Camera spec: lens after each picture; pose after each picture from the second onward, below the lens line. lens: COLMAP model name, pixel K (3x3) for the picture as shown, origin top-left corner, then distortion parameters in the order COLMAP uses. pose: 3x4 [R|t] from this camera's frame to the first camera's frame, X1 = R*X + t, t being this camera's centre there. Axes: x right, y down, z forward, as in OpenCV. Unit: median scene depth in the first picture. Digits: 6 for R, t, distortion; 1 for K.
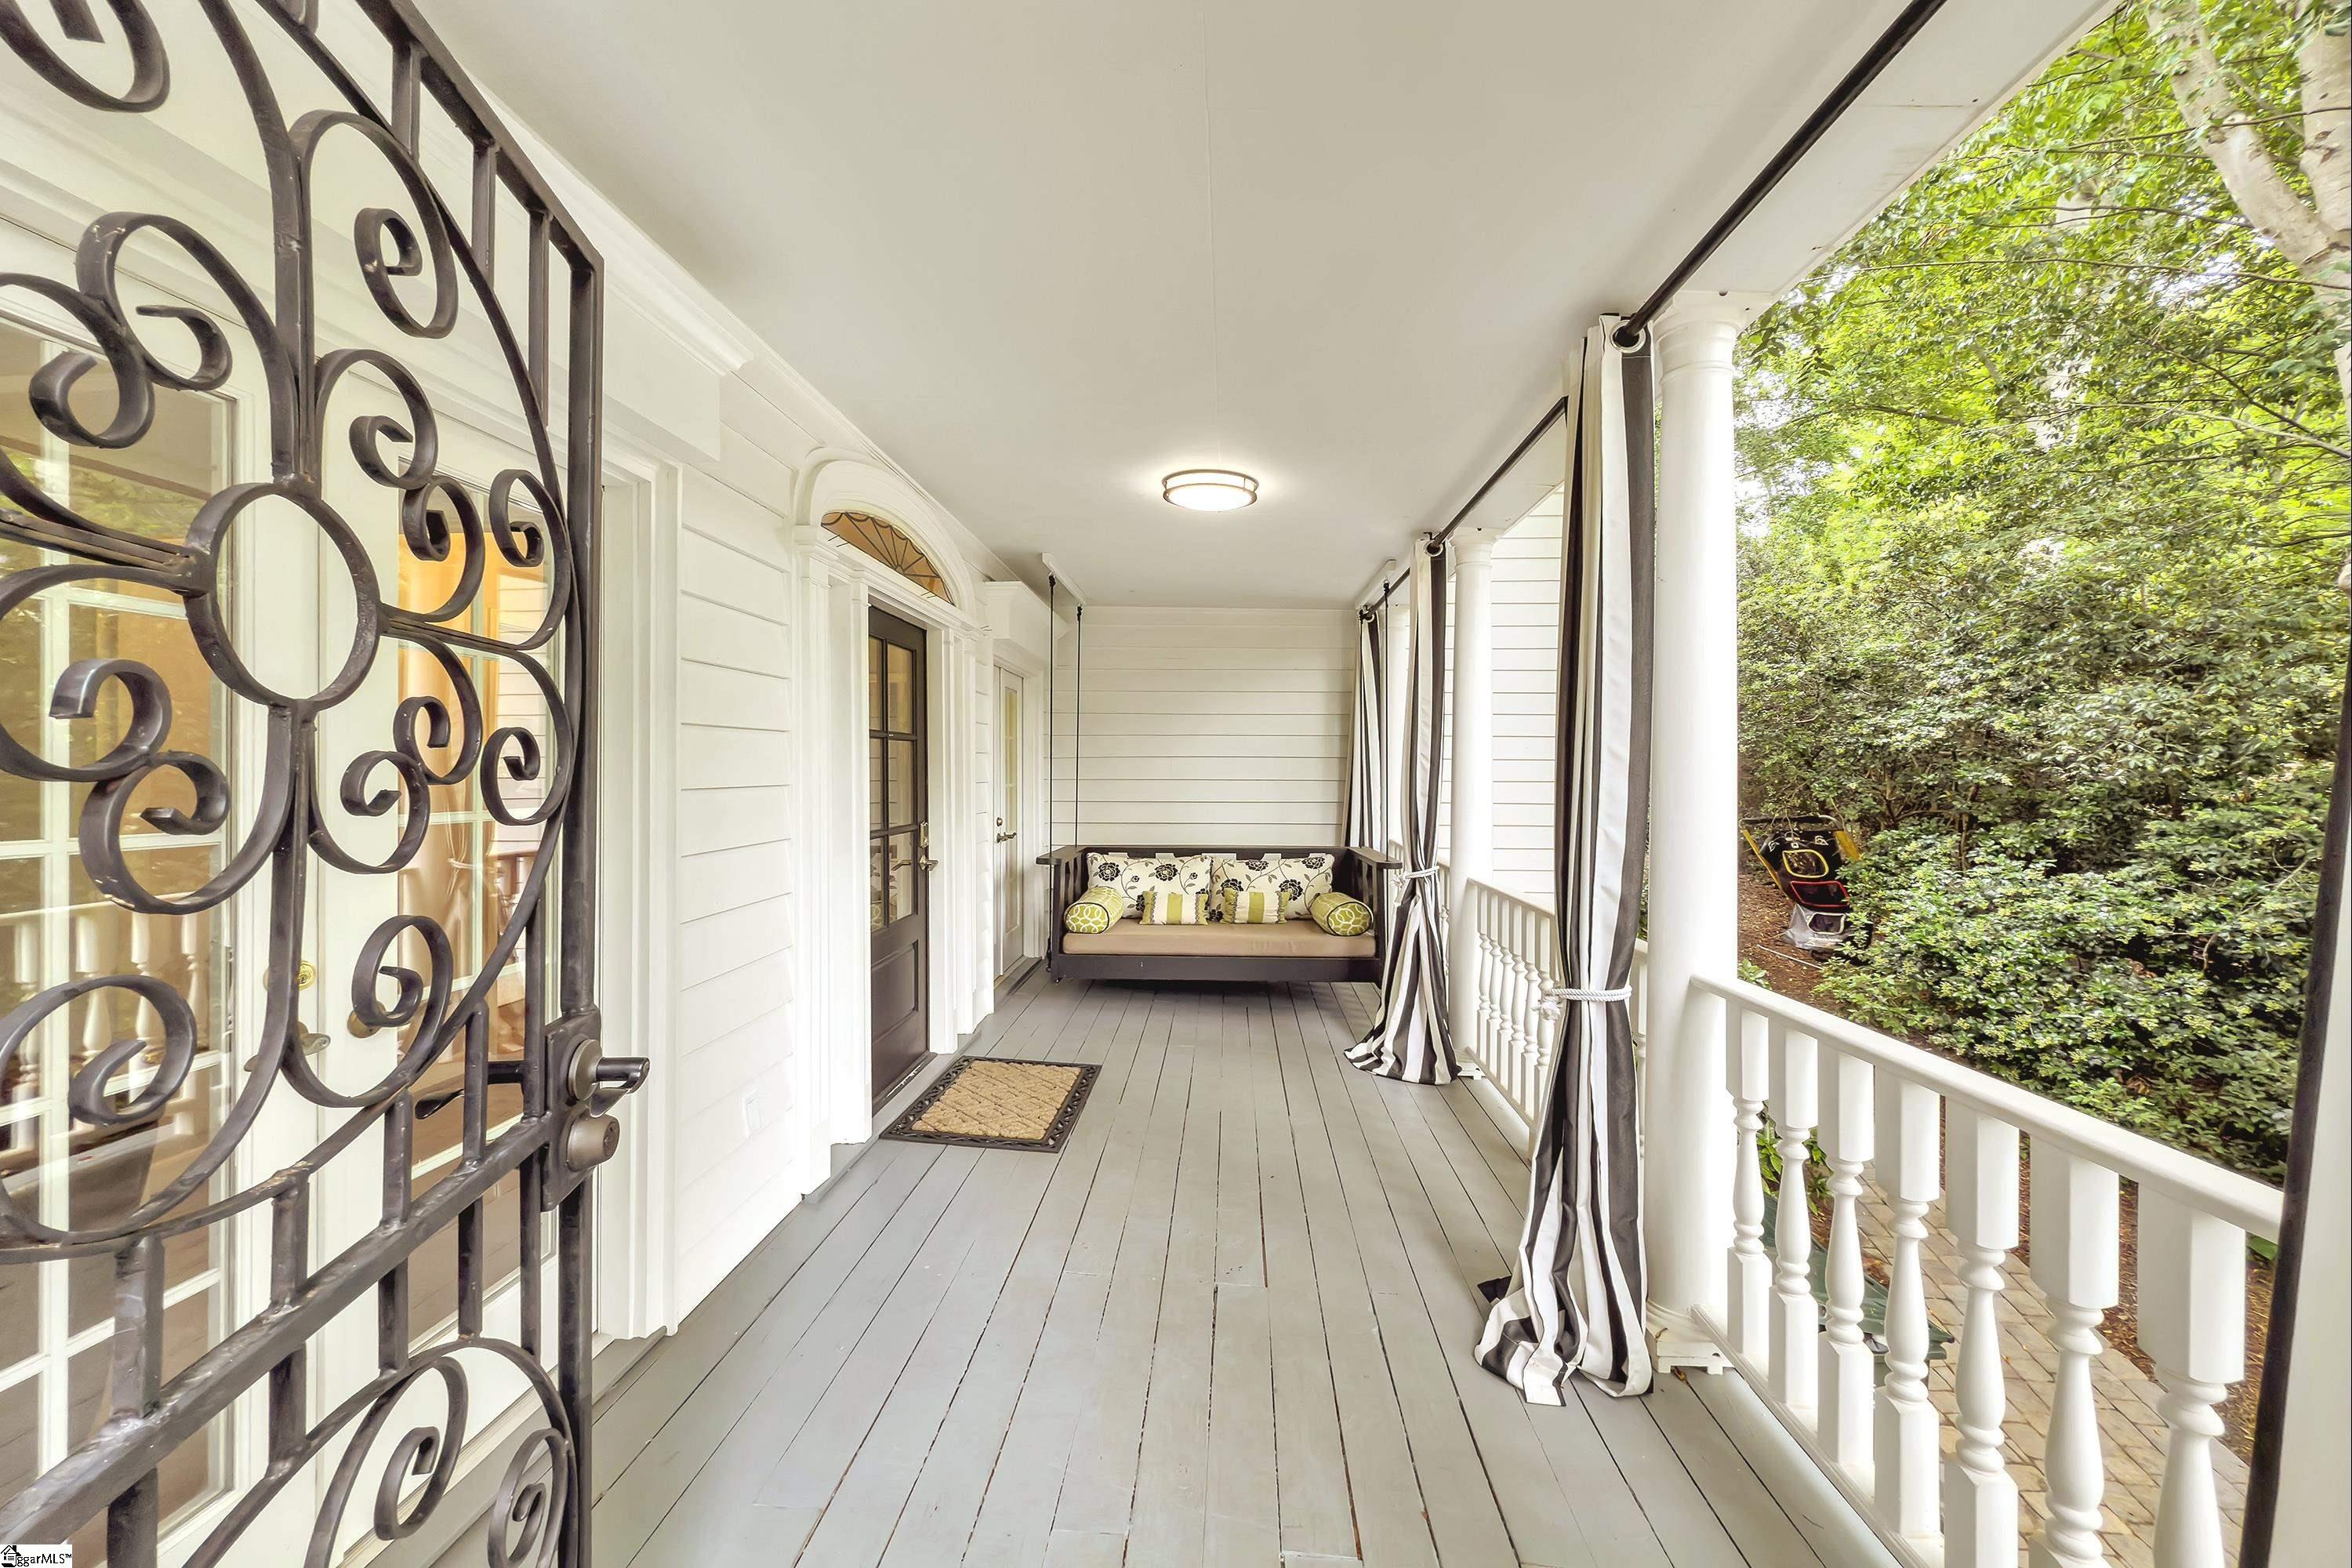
lens RADIAL K [[942.5, 0, 1163.3], [0, 942.5, 778.2], [0, 0, 1]] dist [0.000195, -0.000621]
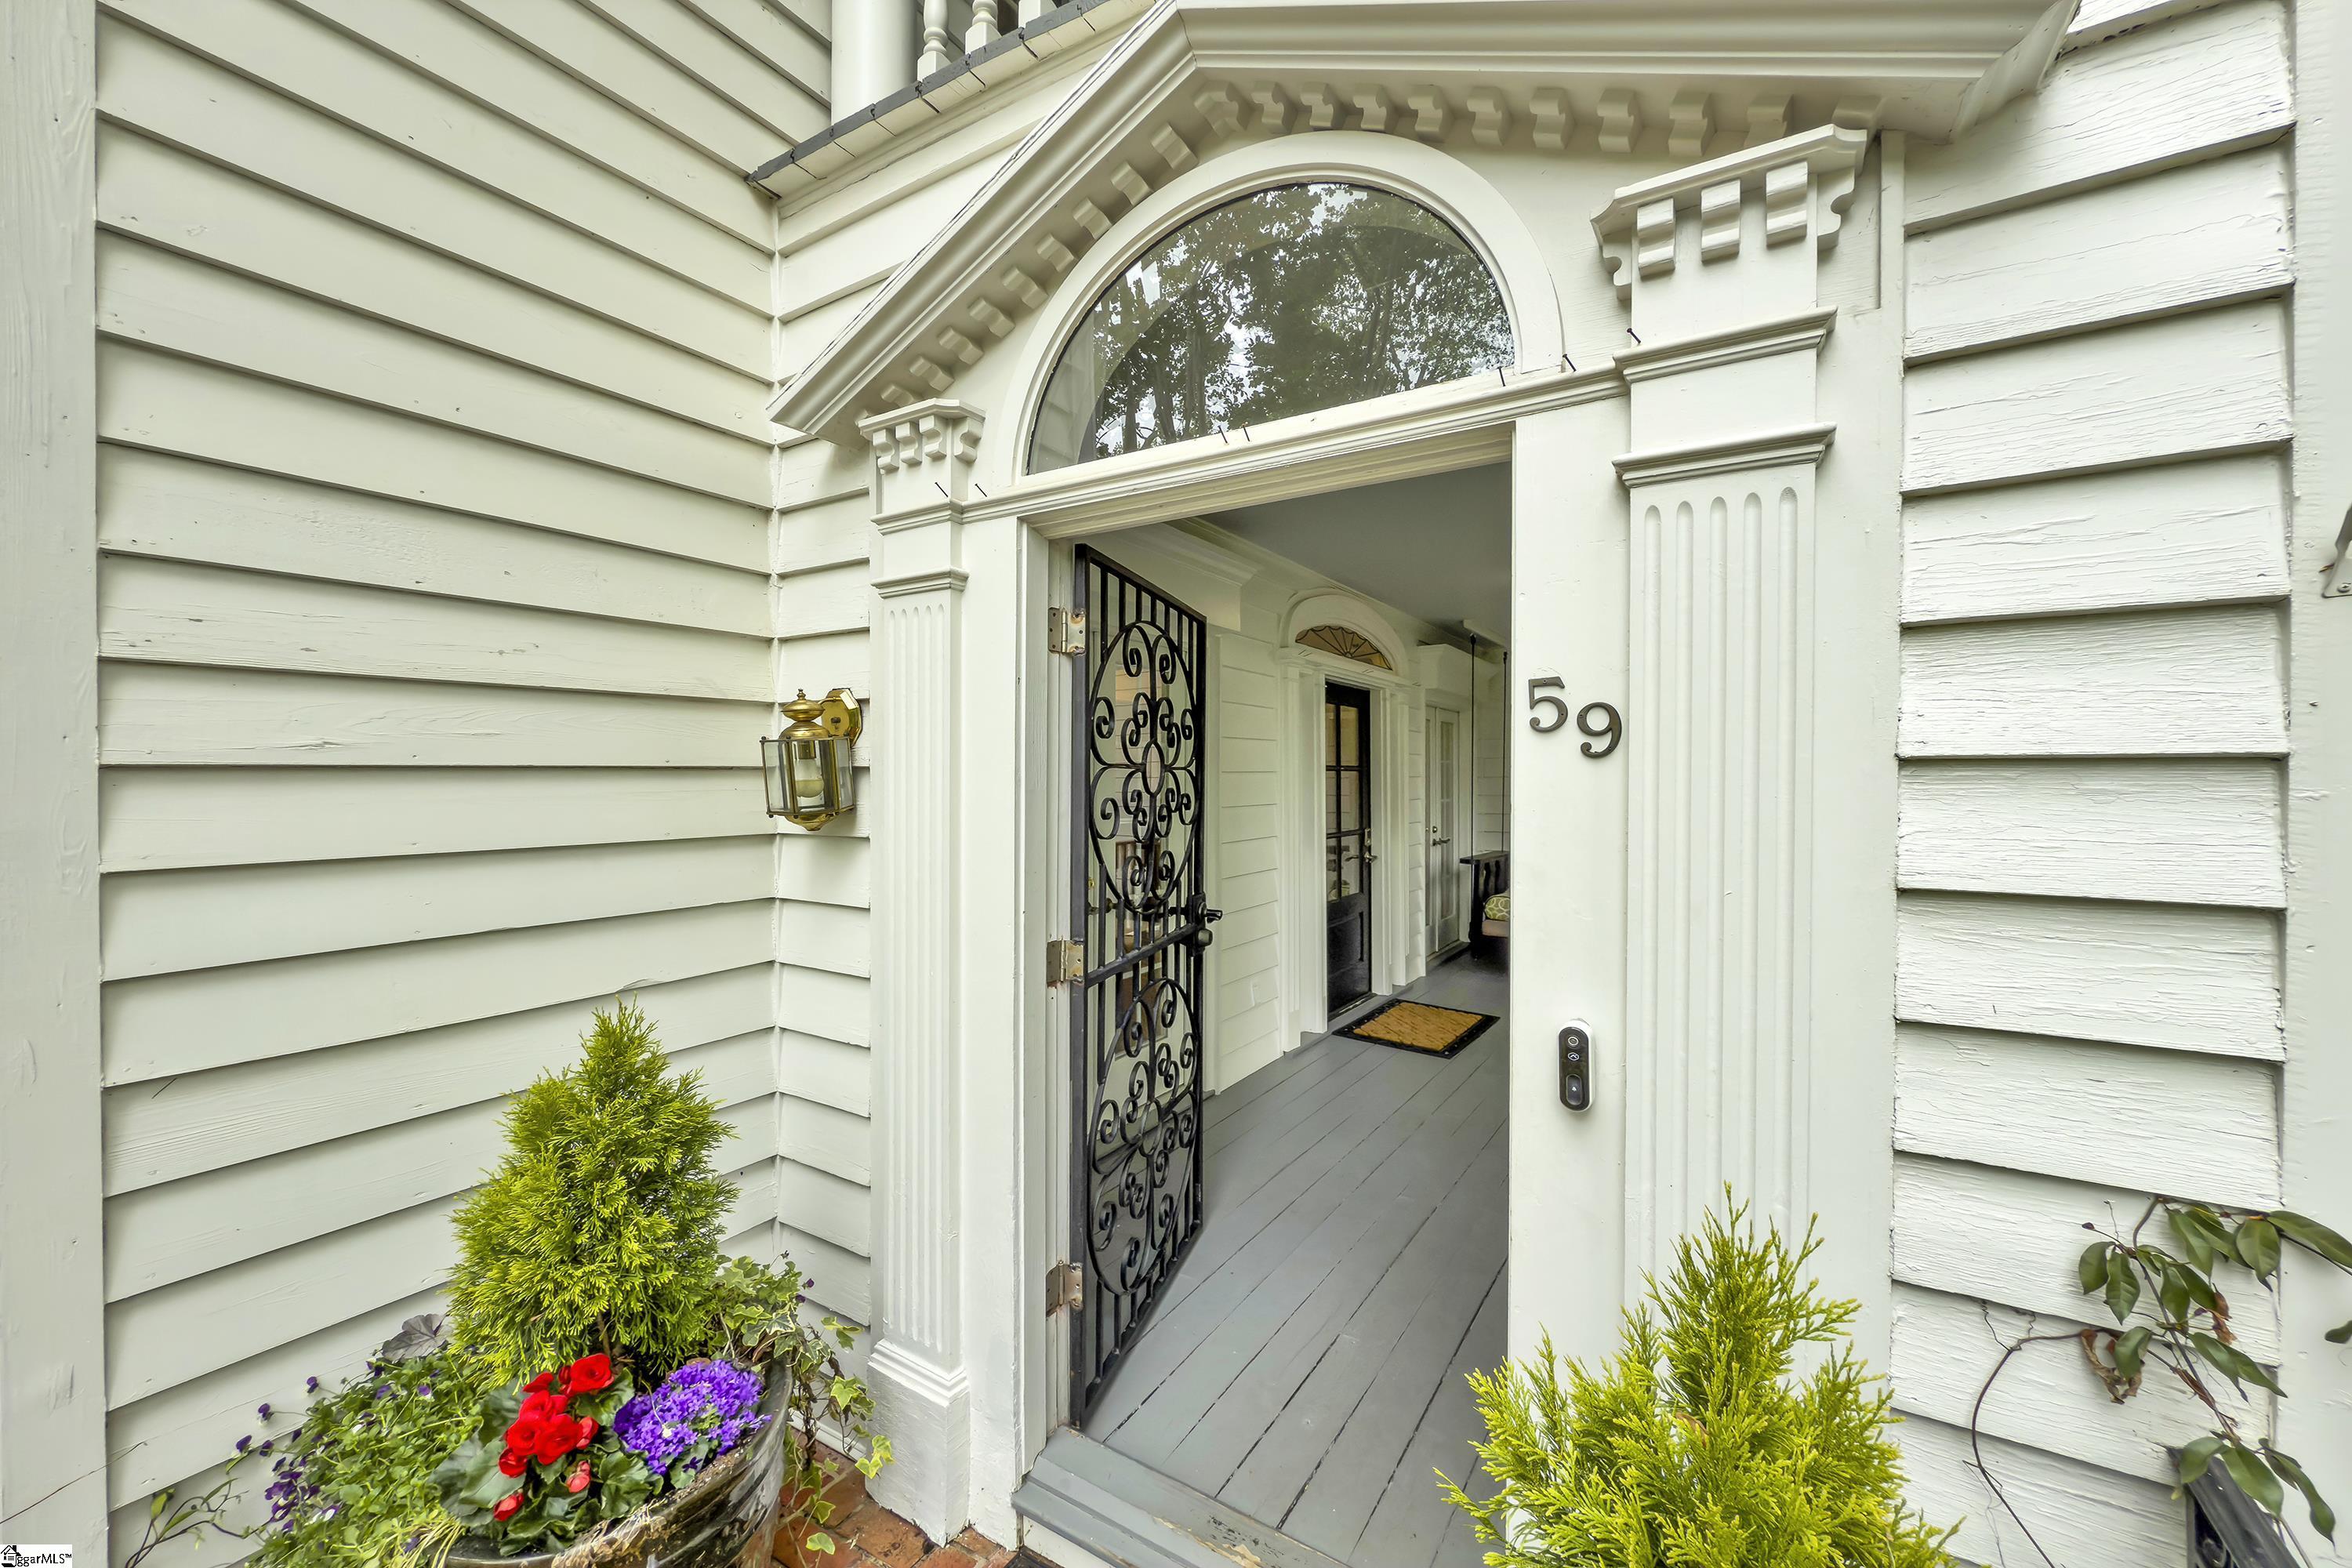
lens RADIAL K [[942.5, 0, 1185.1], [0, 942.5, 782.8], [0, 0, 1]] dist [0.000195, -0.000621]
pose [[0.885364, -0.001585, -0.464896, 0.175502], [-0.000056, 0.999994, -0.003515, -0.018239], [0.464898, 0.003138, 0.885359, -0.409787]]
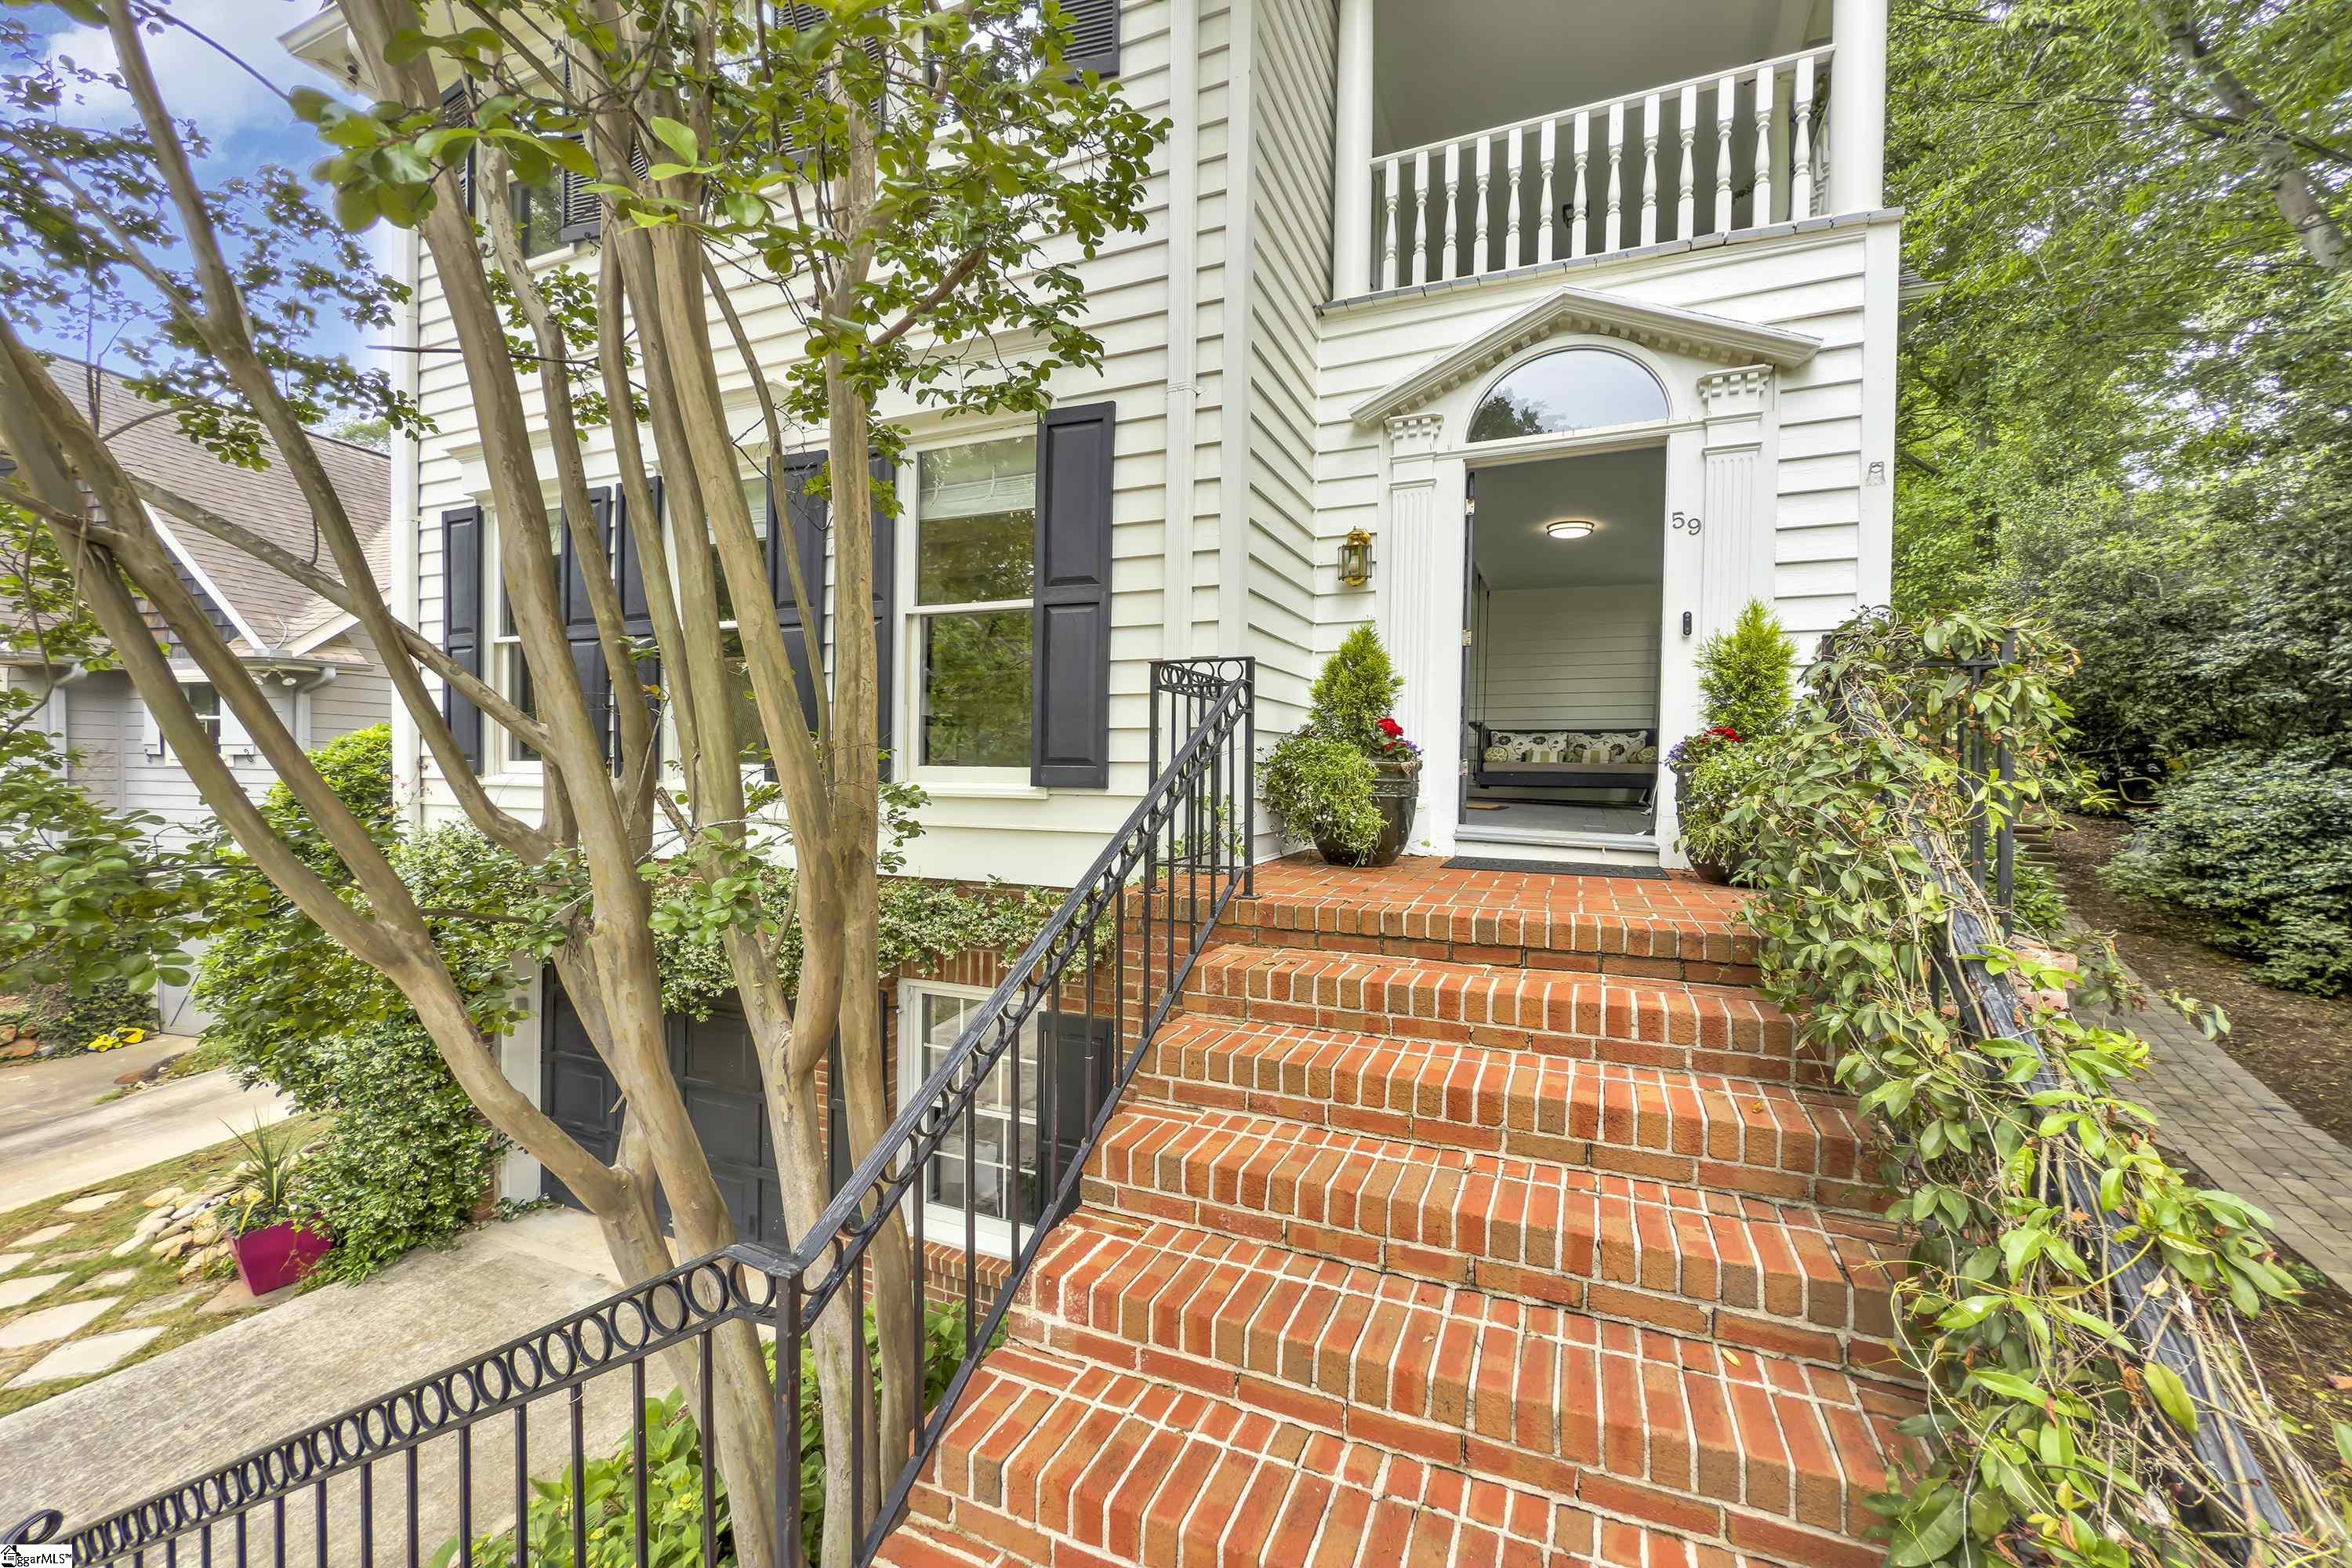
lens RADIAL K [[942.5, 0, 1180.1], [0, 942.5, 795.4], [0, 0, 1]] dist [0.000195, -0.000621]
pose [[0.943802, 0.014255, -0.330205, -0.077477], [-0.010143, 0.999848, 0.014171, 0.305380], [0.330356, -0.010025, 0.943803, -1.420905]]
